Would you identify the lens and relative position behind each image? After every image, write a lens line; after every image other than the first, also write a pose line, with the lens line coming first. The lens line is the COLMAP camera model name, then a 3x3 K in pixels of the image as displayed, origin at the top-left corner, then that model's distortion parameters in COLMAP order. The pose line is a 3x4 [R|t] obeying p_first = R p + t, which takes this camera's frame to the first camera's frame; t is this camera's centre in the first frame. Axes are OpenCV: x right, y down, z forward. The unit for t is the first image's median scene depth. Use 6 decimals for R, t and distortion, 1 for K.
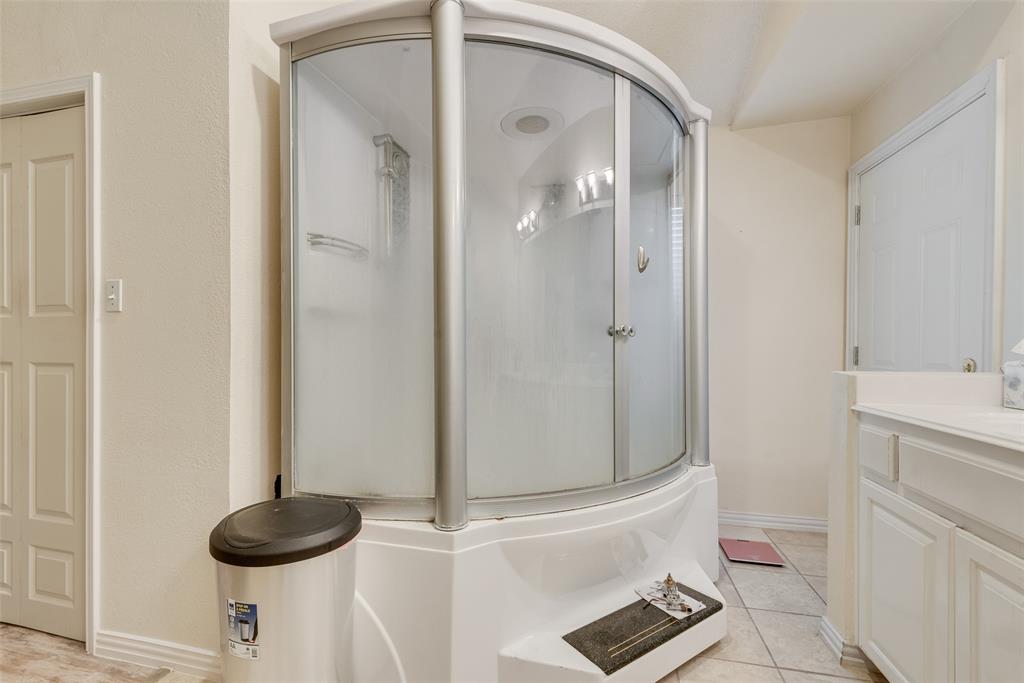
lens RADIAL K [[401.8, 0, 509.2], [0, 401.8, 343.5], [0, 0, 1]] dist [0.015134, -0.004747]
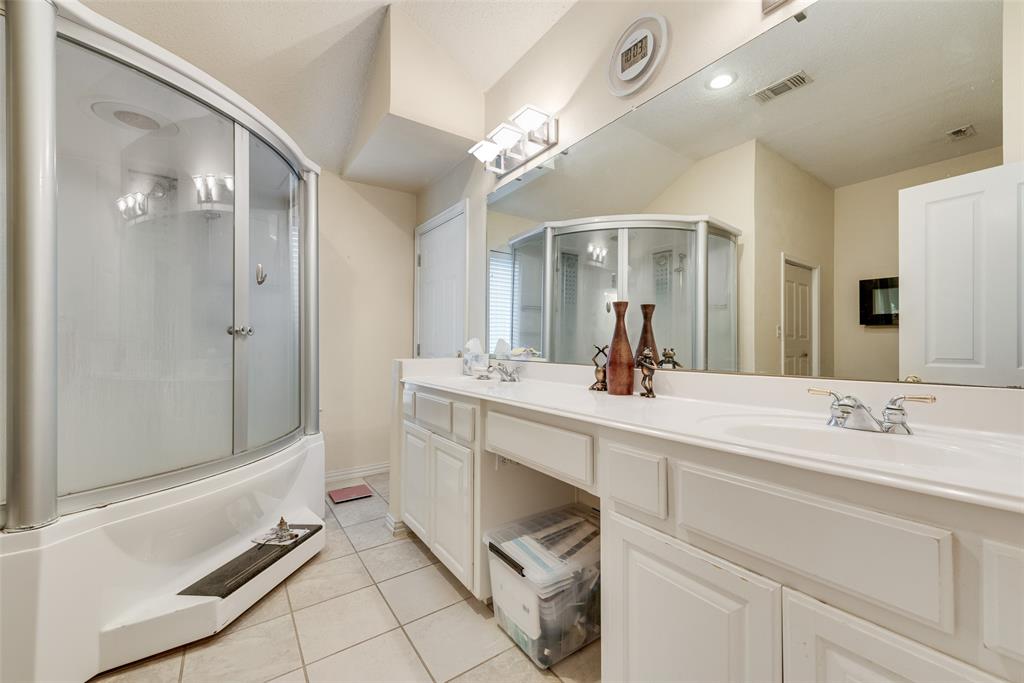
lens RADIAL K [[401.8, 0, 510.7], [0, 401.8, 342.0], [0, 0, 1]] dist [0.015134, -0.004747]
pose [[0.664503, 0.004570, 0.747271, -0.086841], [-0.003774, 0.999989, -0.002760, 0.003702], [-0.747276, -0.000986, 0.664513, -0.396705]]
